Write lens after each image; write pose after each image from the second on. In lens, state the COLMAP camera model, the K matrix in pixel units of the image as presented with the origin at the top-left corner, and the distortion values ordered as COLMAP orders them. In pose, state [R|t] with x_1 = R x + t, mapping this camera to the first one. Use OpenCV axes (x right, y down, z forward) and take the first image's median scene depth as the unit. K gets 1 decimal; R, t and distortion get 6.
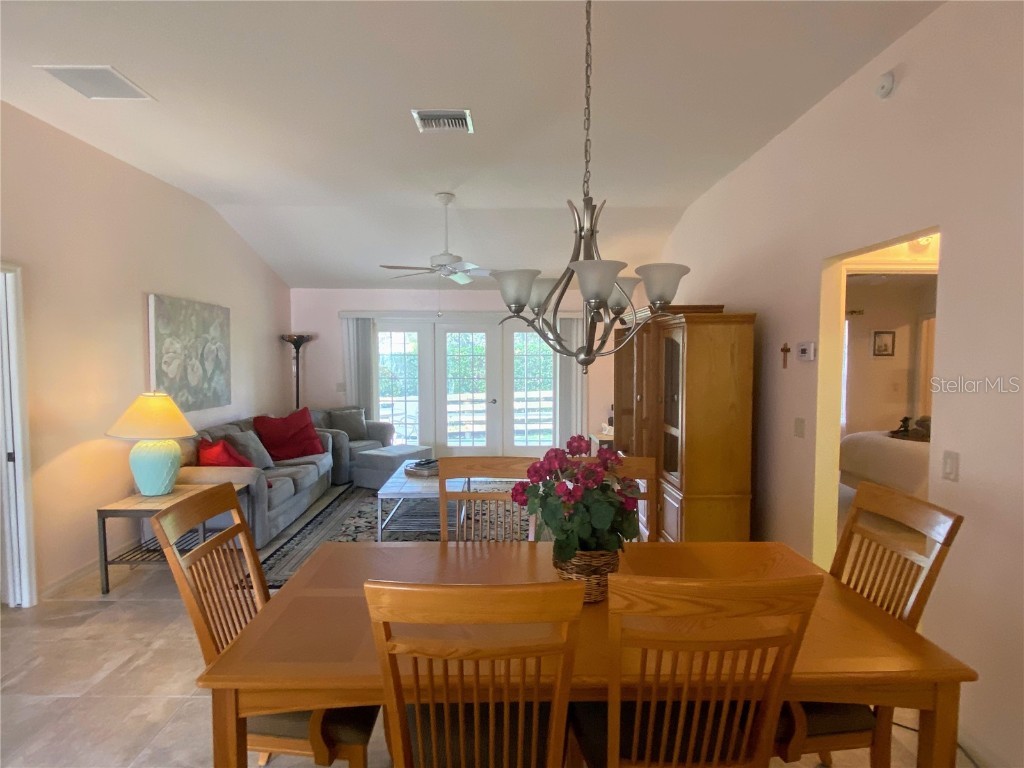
lens RADIAL K [[546.0, 0, 512.0], [0, 546.0, 384.0], [0, 0, 1]] dist [0.000863, -0.000444]
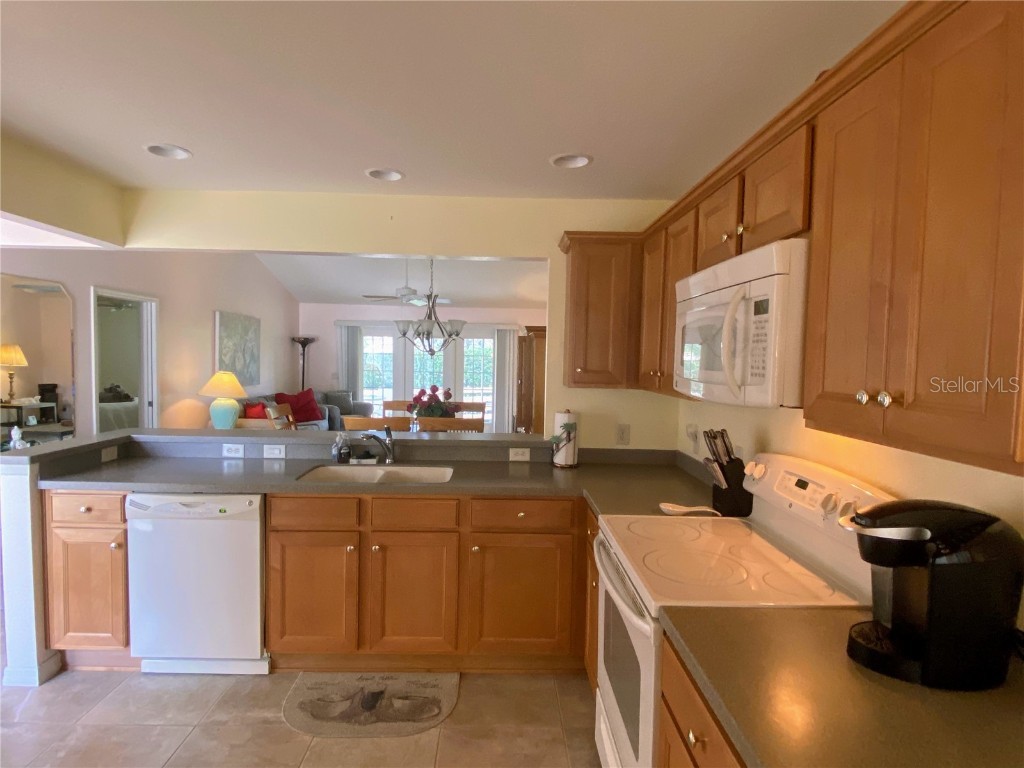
lens RADIAL K [[524.8, 0, 512.0], [0, 524.8, 384.0], [0, 0, 1]] dist [0.001026, -0.000289]
pose [[0.999524, 0.019544, 0.023858, 0.171370], [-0.019450, 0.999802, -0.004194, 0.038793], [-0.023935, 0.003728, 0.999707, -0.564404]]
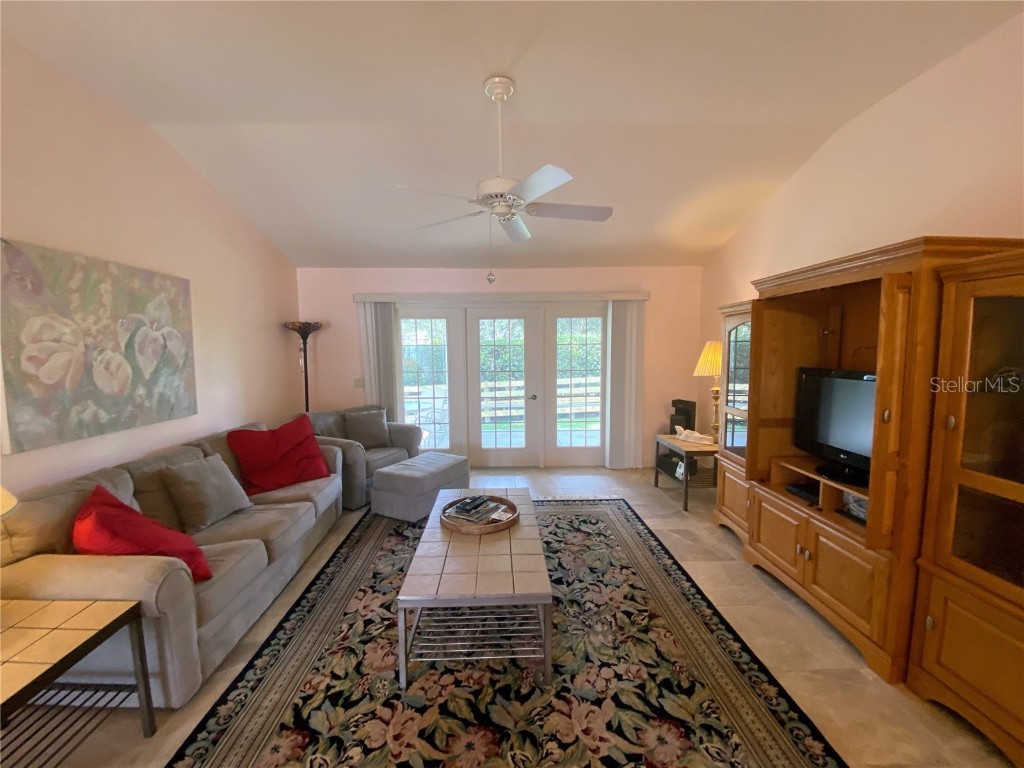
lens RADIAL K [[420.9, 0, 518.2], [0, 420.9, 384.8], [0, 0, 1]] dist [-0.040202, -0.000139]
pose [[0.999784, -0.009121, 0.018650, -0.133155], [0.008484, 0.999386, 0.033983, -0.021869], [-0.018948, -0.033817, 0.999248, 0.599835]]
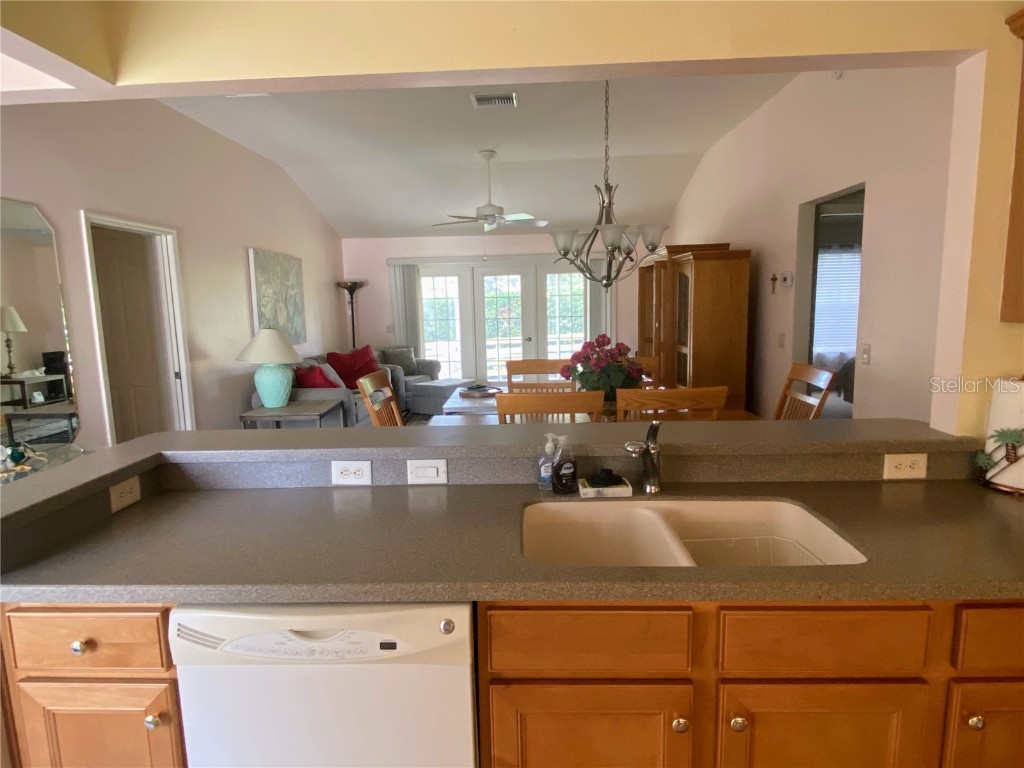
lens RADIAL K [[576.8, 0, 510.6], [0, 576.8, 383.0], [0, 0, 1]] dist [0.023228, -0.001042]
pose [[0.998544, -0.018332, -0.050729, -0.026027], [0.022656, 0.996035, 0.086025, 0.035784], [0.048951, -0.087049, 0.995001, -0.280980]]
